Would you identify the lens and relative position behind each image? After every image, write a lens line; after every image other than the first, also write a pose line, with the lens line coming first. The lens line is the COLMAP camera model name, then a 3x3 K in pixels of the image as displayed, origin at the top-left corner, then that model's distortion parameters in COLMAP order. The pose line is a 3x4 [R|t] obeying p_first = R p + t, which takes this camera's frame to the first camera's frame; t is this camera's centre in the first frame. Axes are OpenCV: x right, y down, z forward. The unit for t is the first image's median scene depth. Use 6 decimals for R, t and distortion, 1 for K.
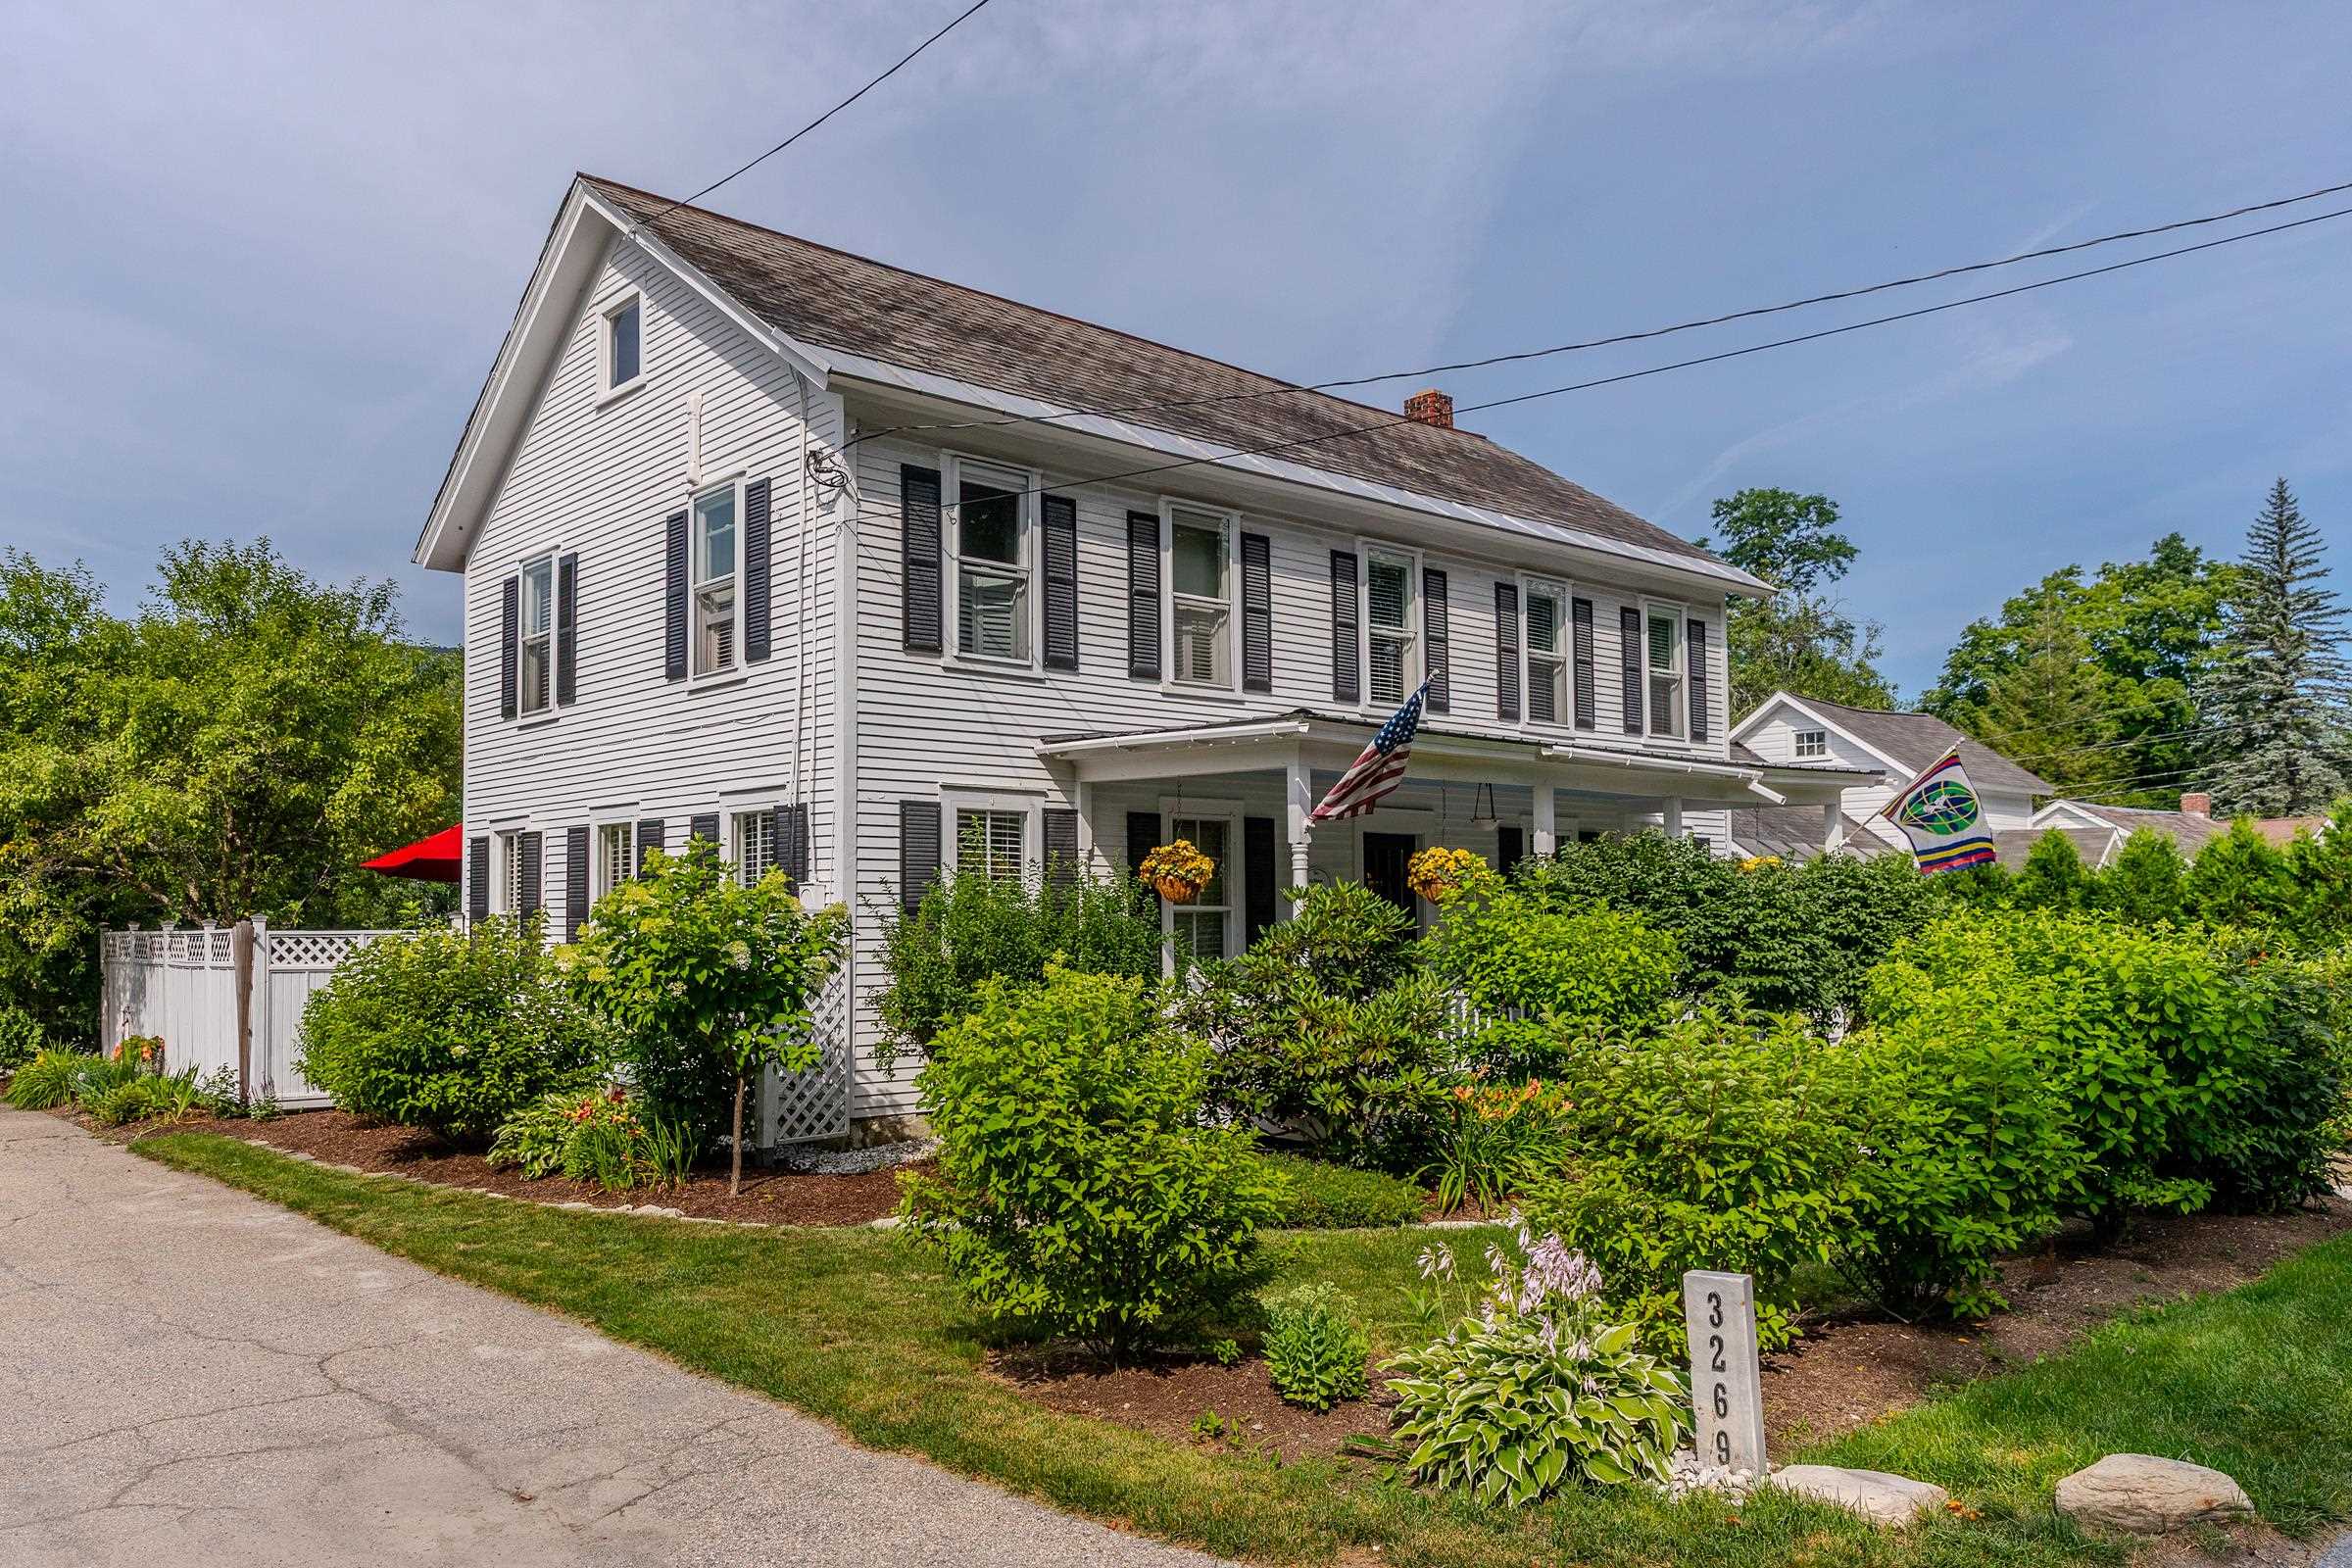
lens RADIAL K [[1864.7, 0, 1139.8], [0, 1864.7, 808.4], [0, 0, 1]] dist [0.013595, -0.004659]
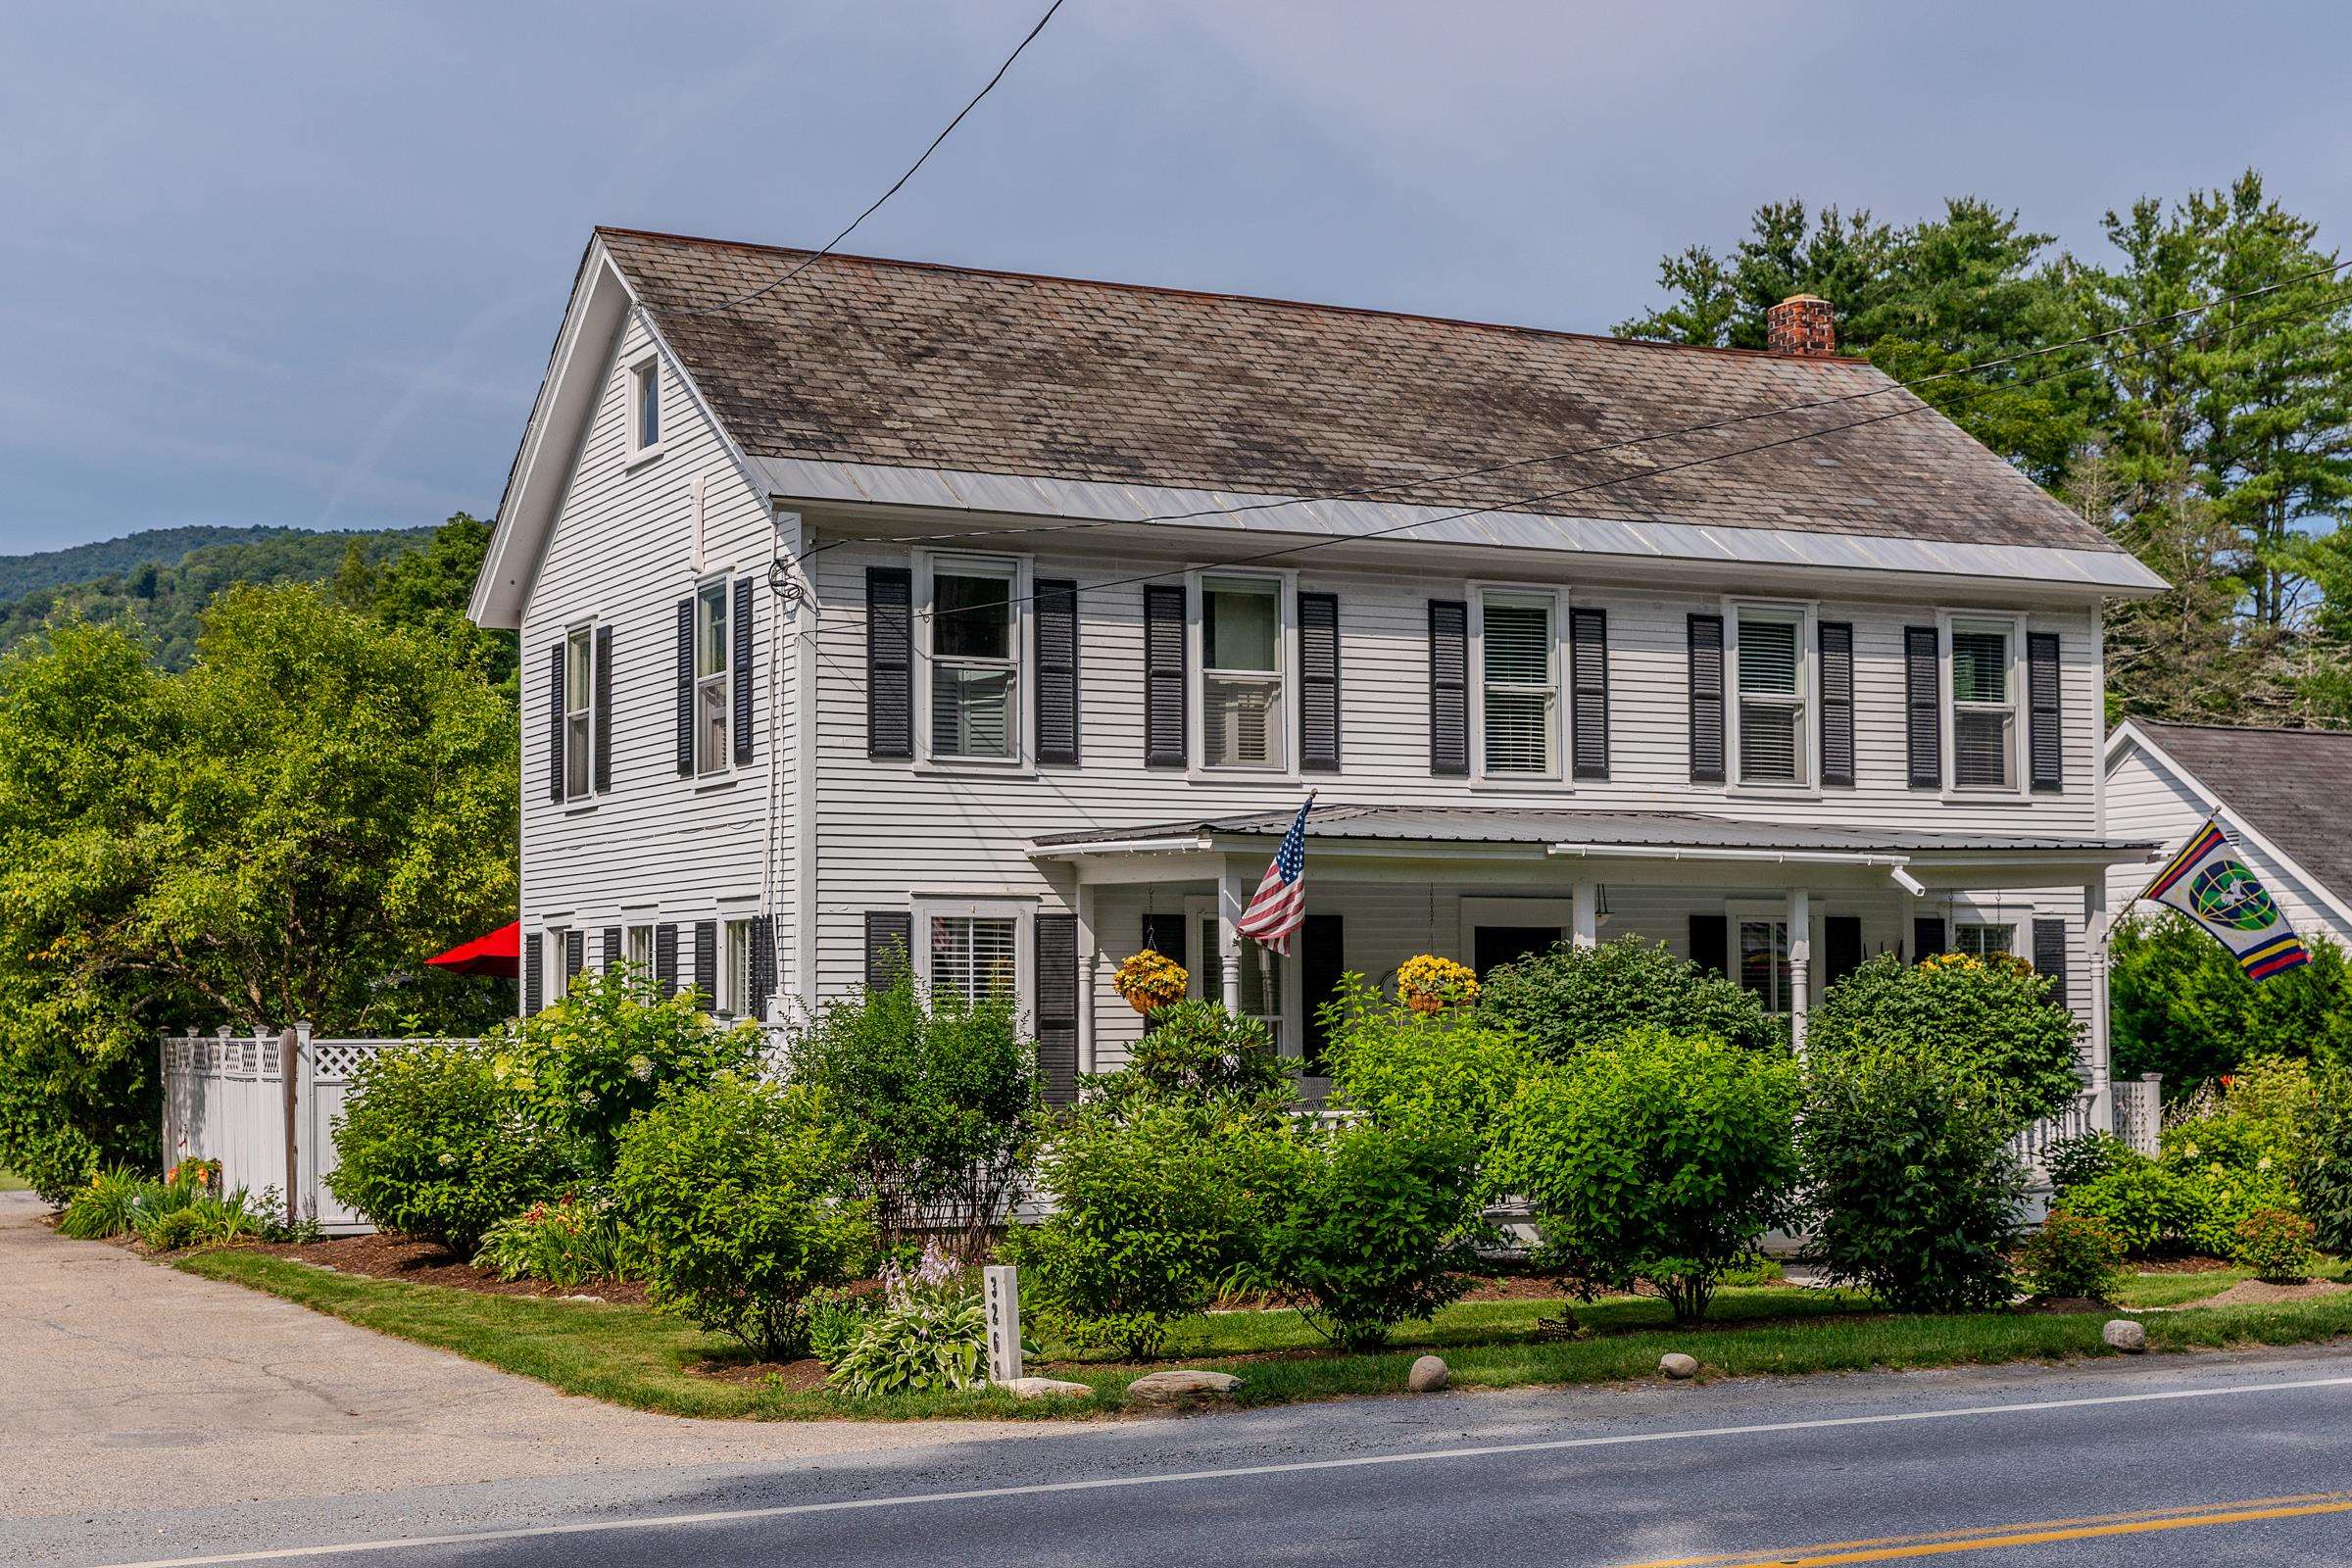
lens RADIAL K [[3396.9, 0, 1176.0], [0, 3396.9, 784.0], [0, 0, 1]] dist [-0.021380, -0.020285]
pose [[0.974136, -0.015682, -0.225418, 0.367127], [0.014373, 0.999869, -0.007448, -0.046929], [0.225505, 0.004016, 0.974234, -0.596348]]
